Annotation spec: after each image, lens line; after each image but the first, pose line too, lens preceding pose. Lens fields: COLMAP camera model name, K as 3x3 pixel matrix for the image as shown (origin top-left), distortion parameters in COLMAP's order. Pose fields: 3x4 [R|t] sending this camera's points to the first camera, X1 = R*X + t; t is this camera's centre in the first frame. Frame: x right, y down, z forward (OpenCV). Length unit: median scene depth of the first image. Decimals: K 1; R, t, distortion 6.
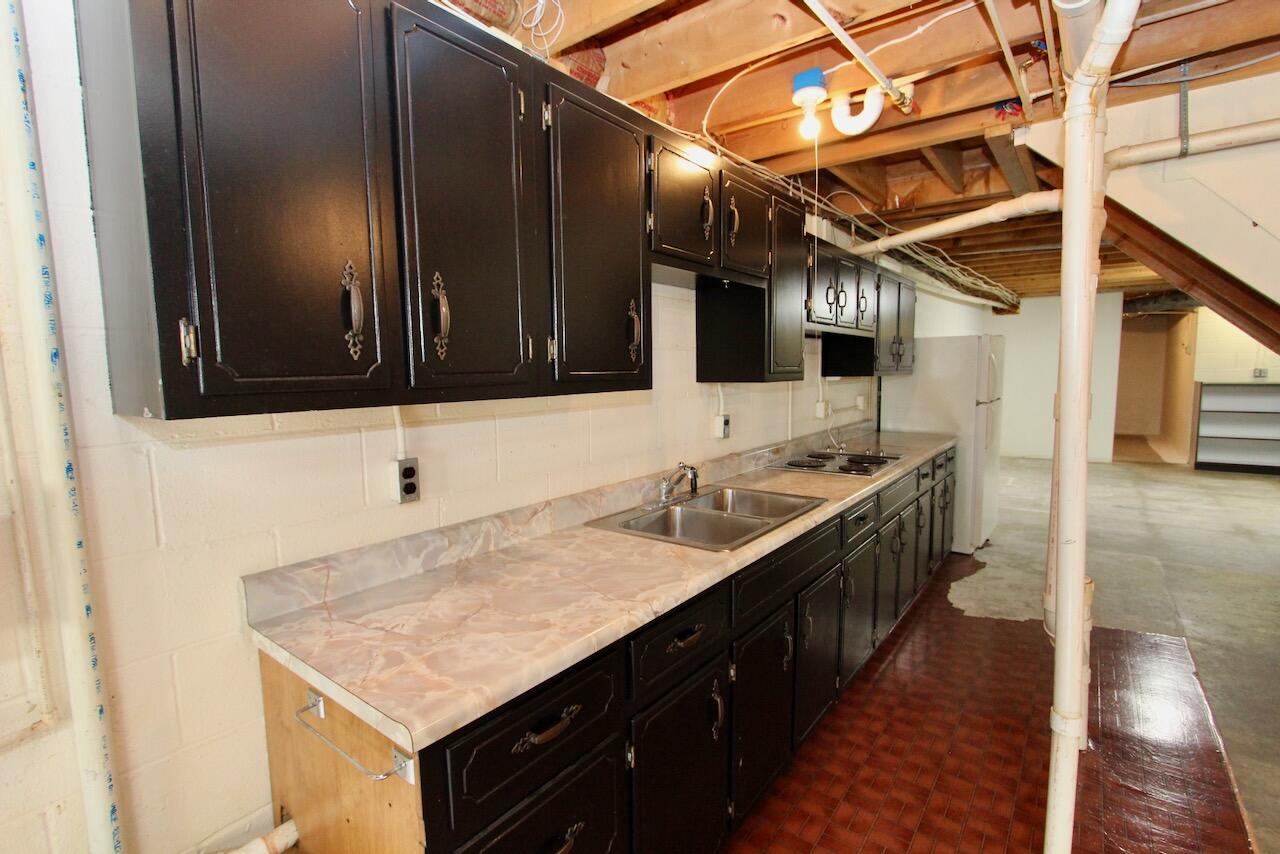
lens RADIAL K [[593.8, 0, 634.1], [0, 593.8, 430.3], [0, 0, 1]] dist [-0.017846, 0.000269]
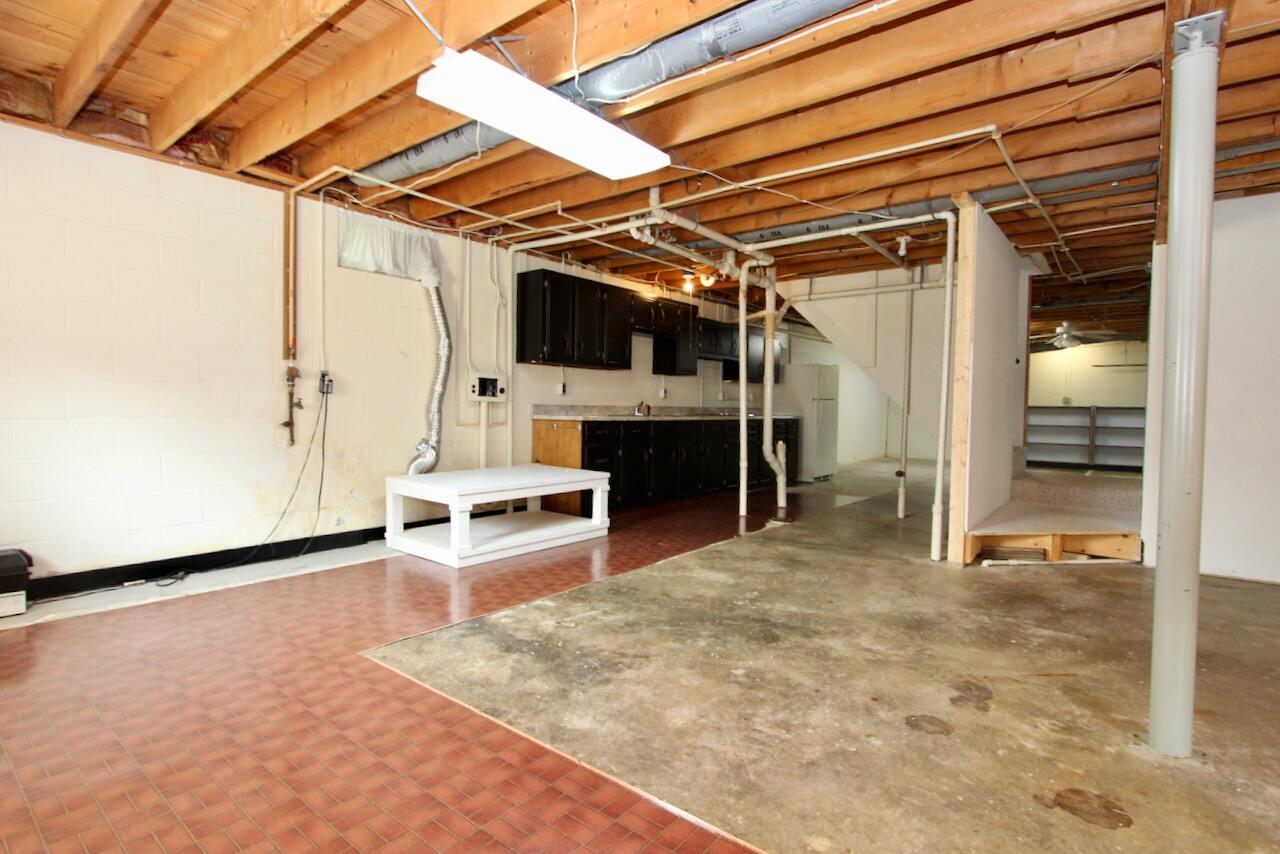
lens RADIAL K [[618.2, 0, 640.0], [0, 618.2, 427.0], [0, 0, 1]] dist [0.001610, 0.000070]
pose [[0.999460, 0.032343, -0.005860, 0.075763], [-0.032665, 0.997194, -0.067354, 0.330679], [0.003665, 0.067509, 0.997712, -1.661177]]
